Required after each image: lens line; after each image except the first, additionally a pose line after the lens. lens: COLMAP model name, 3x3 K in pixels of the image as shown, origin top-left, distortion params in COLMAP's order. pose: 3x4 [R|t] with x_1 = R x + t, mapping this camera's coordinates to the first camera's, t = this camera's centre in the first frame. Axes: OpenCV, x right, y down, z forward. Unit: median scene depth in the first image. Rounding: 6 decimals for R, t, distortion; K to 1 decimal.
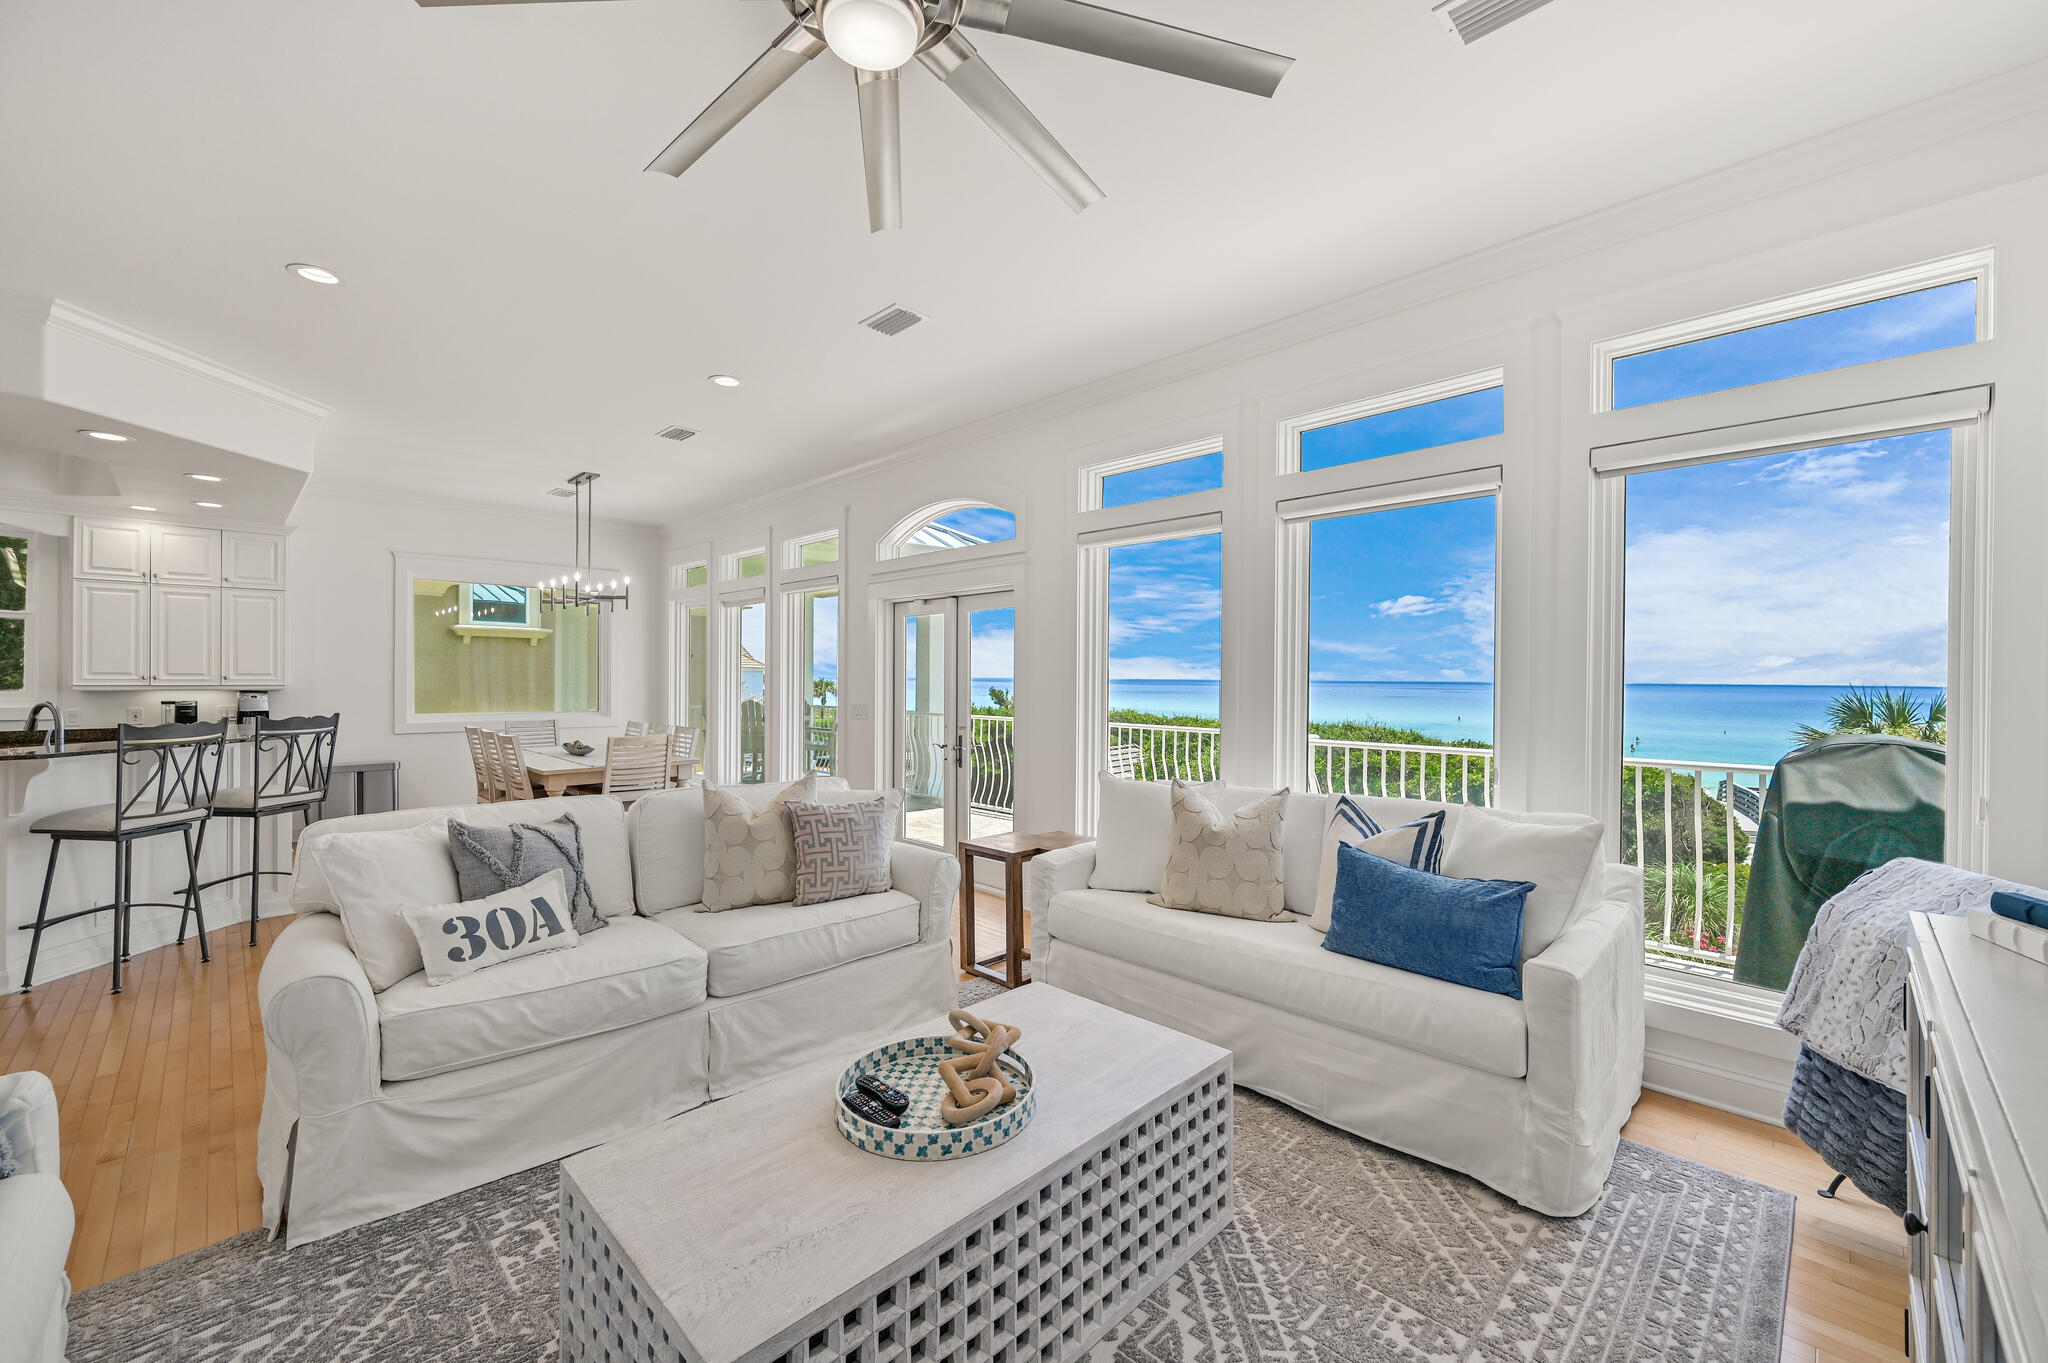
lens RADIAL K [[808.2, 0, 1020.8], [0, 808.2, 683.9], [0, 0, 1]] dist [-0.001998, -0.000048]
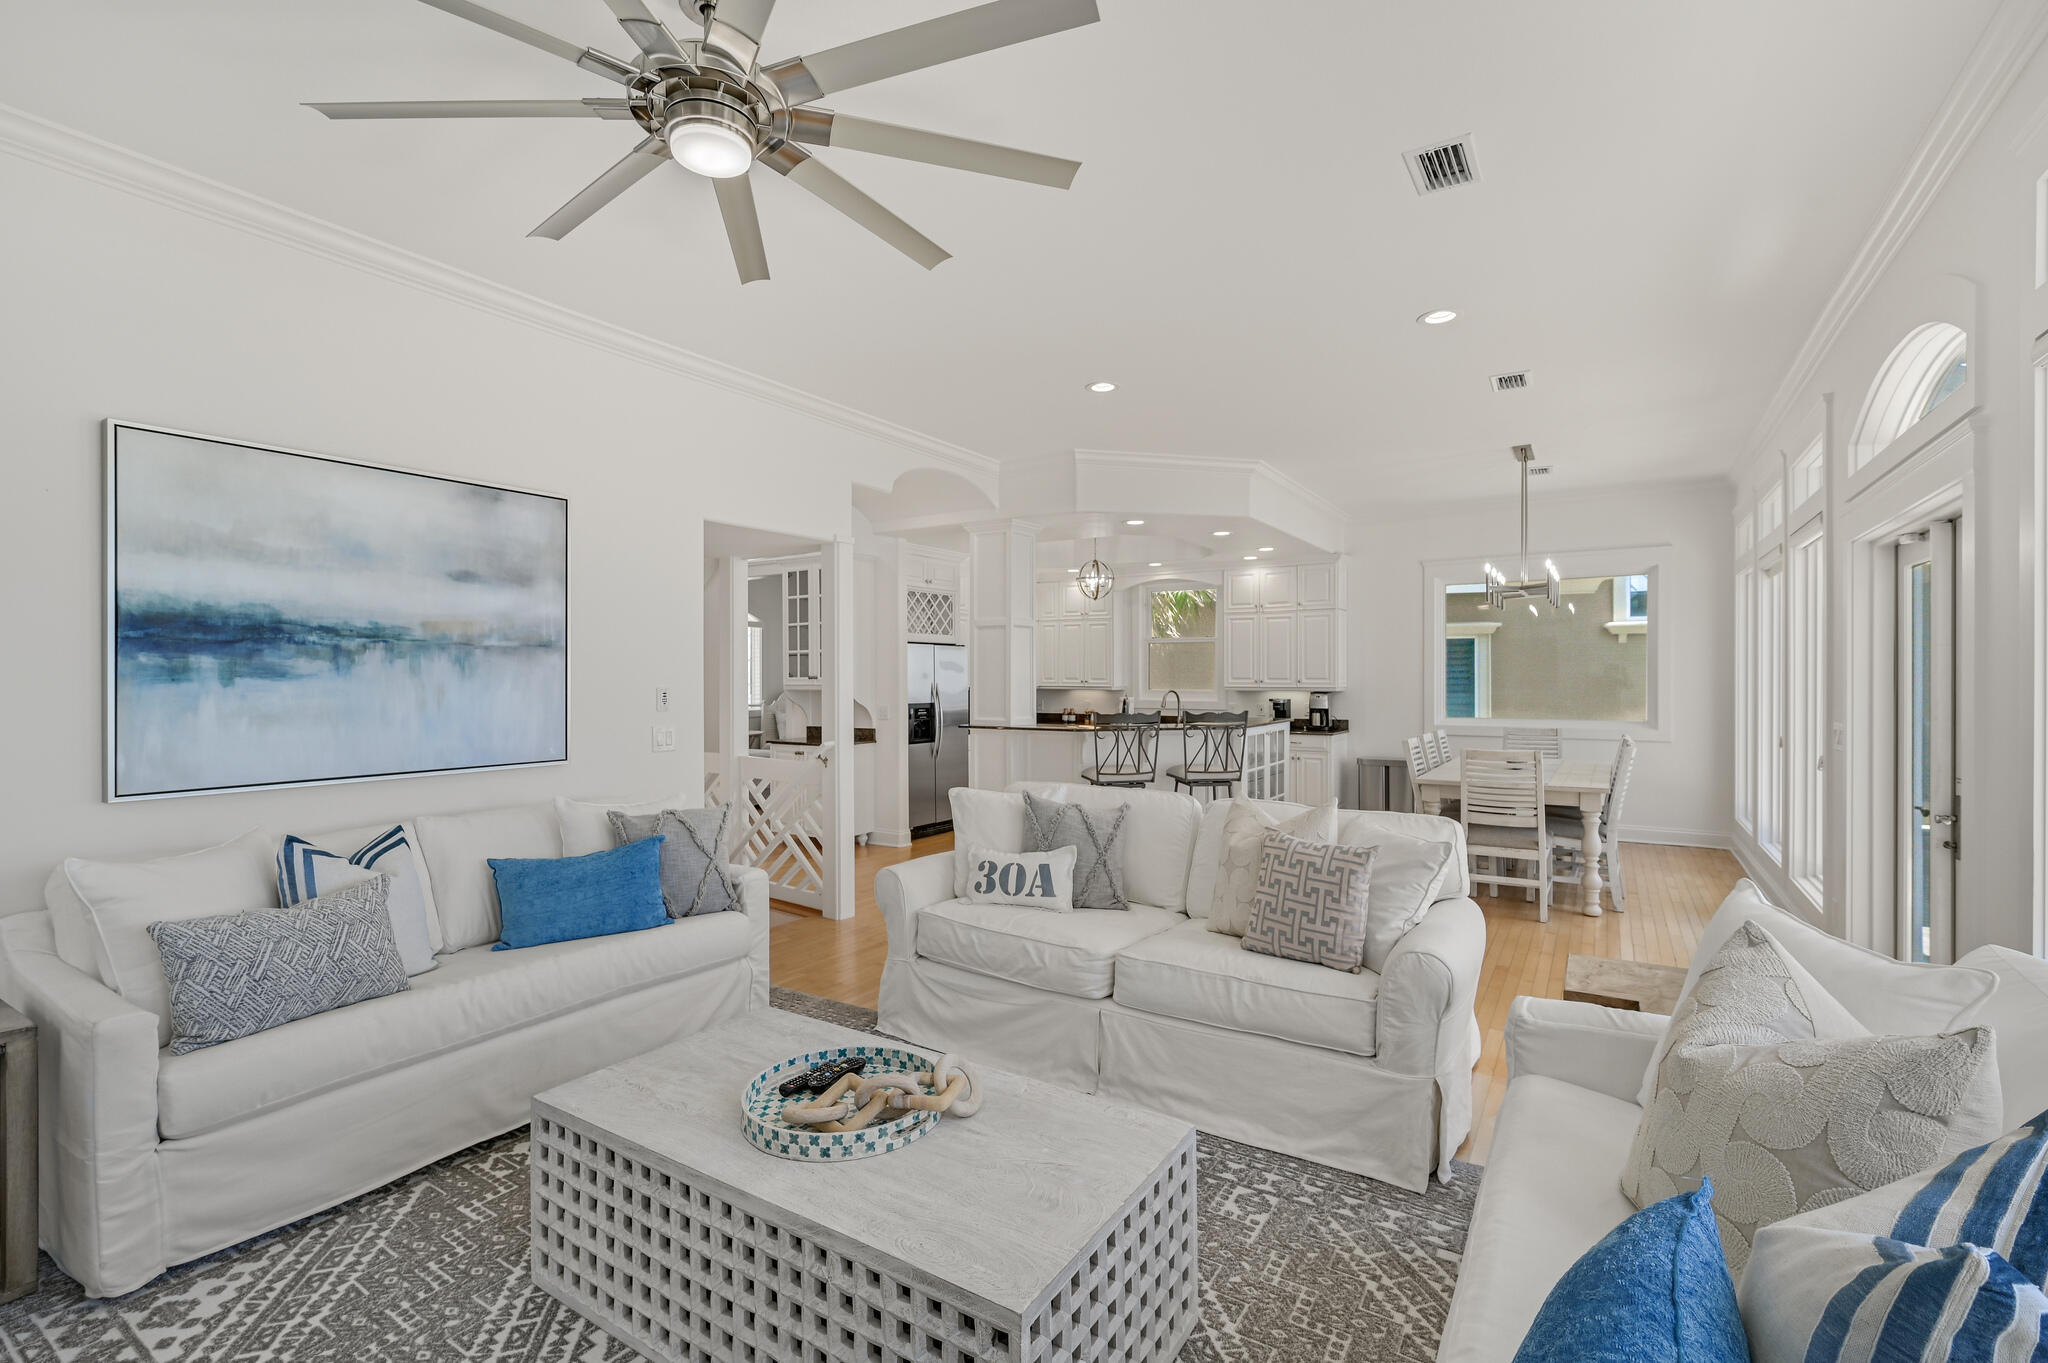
lens RADIAL K [[904.5, 0, 1052.7], [0, 904.5, 681.2], [0, 0, 1]] dist [-0.002971, -0.000113]
pose [[0.233716, -0.000476, -0.972305, 0.653393], [-0.005340, 0.999984, -0.001773, -0.007124], [0.972290, 0.005606, 0.233710, 0.616866]]
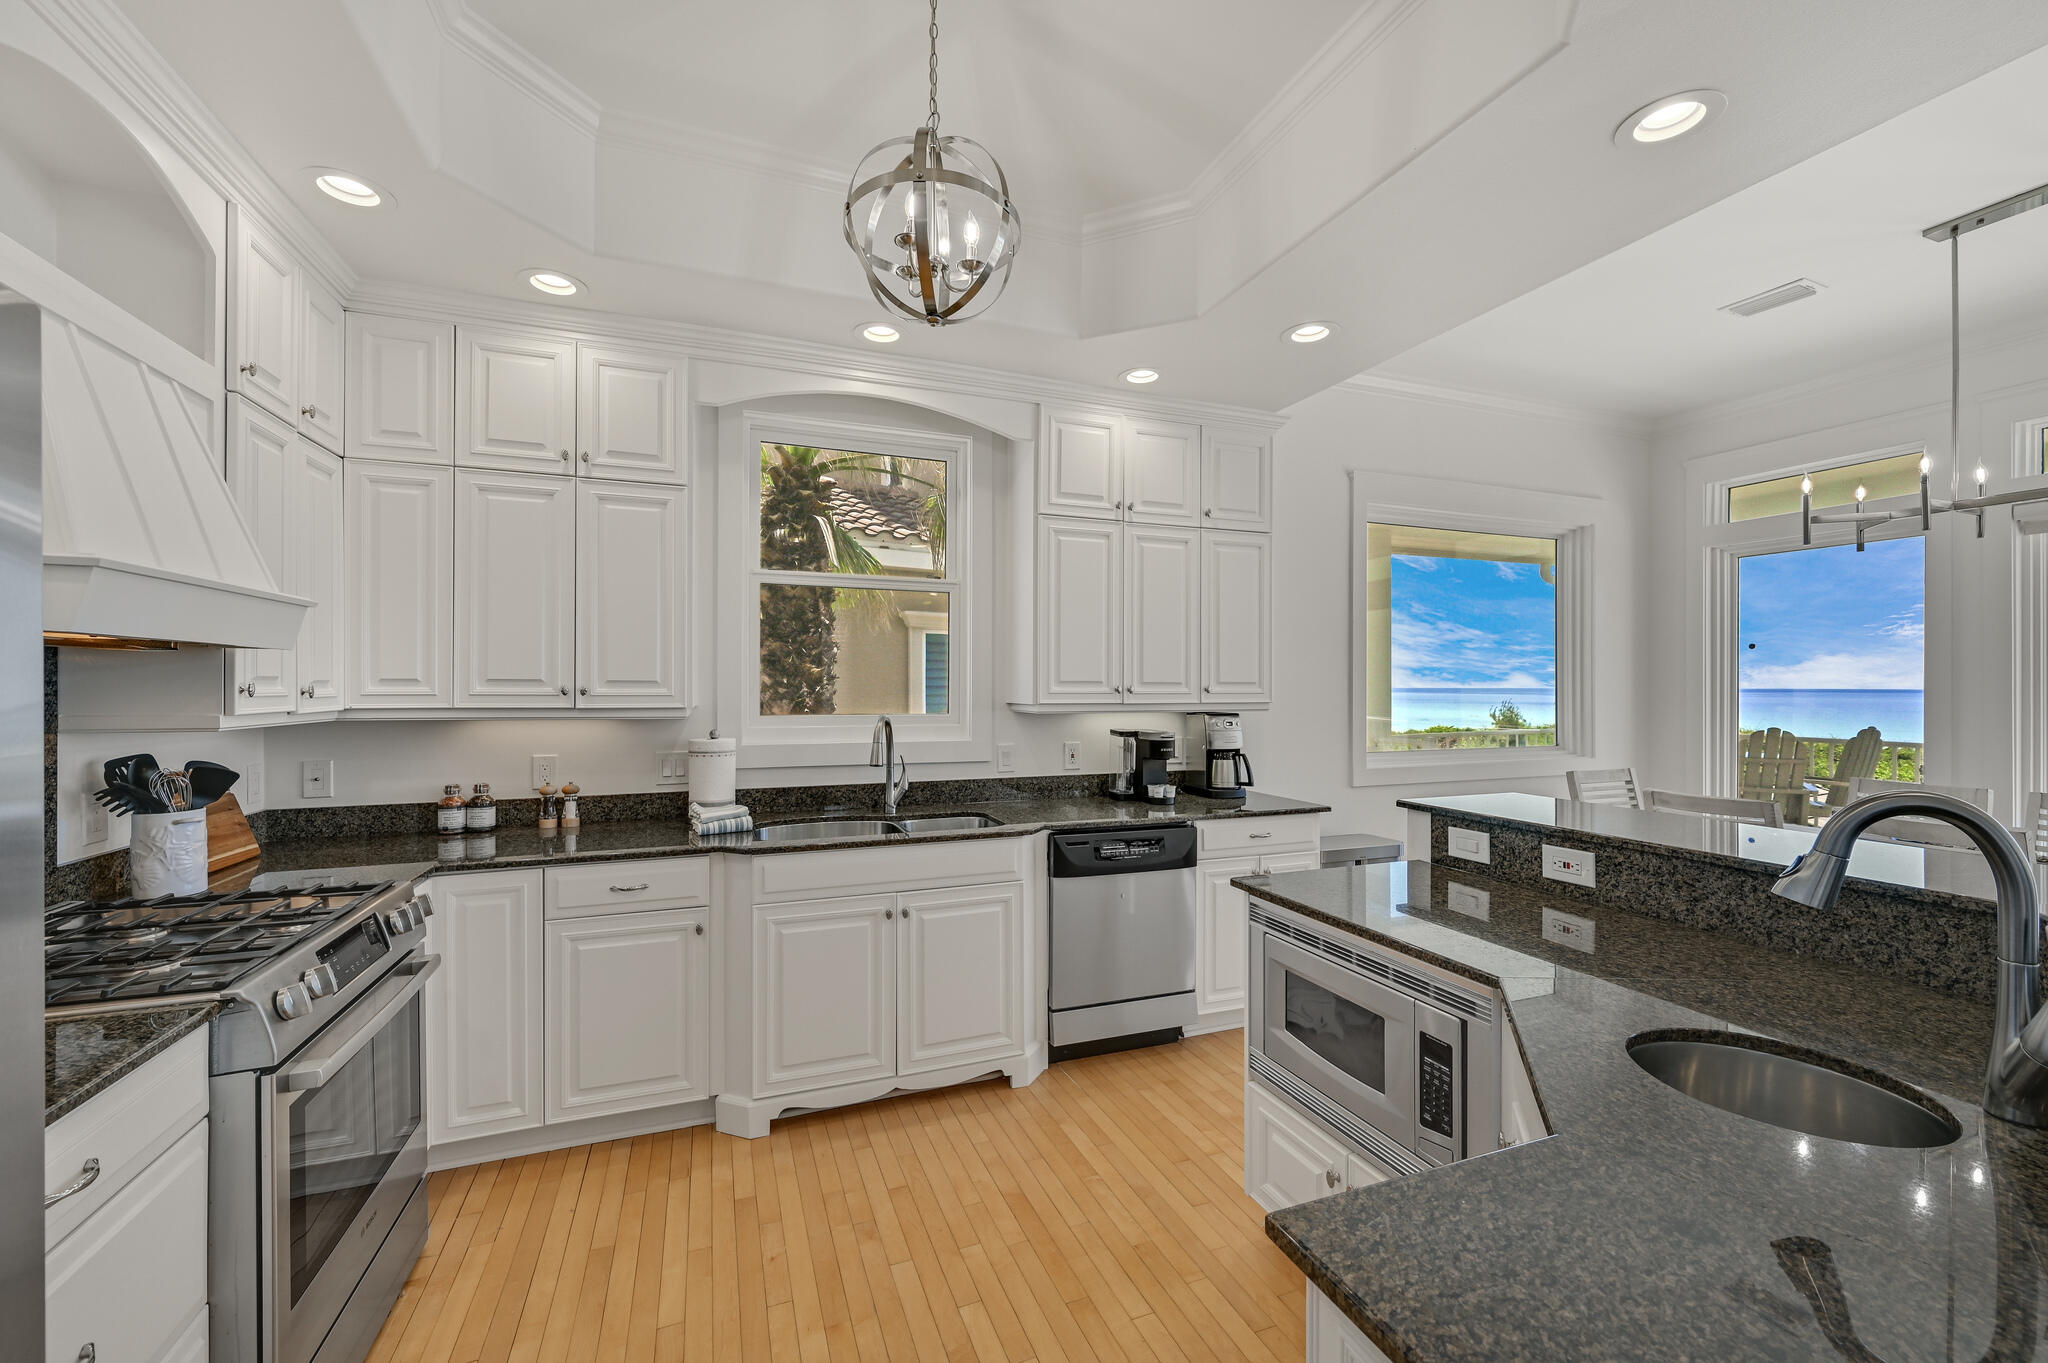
lens RADIAL K [[808.2, 0, 1020.8], [0, 808.2, 683.9], [0, 0, 1]] dist [-0.001998, -0.000048]
pose [[0.915615, -0.003351, -0.402042, -1.887836], [-0.000893, 0.999946, -0.010367, -0.010884], [0.402055, 0.009851, 0.915563, 0.932819]]
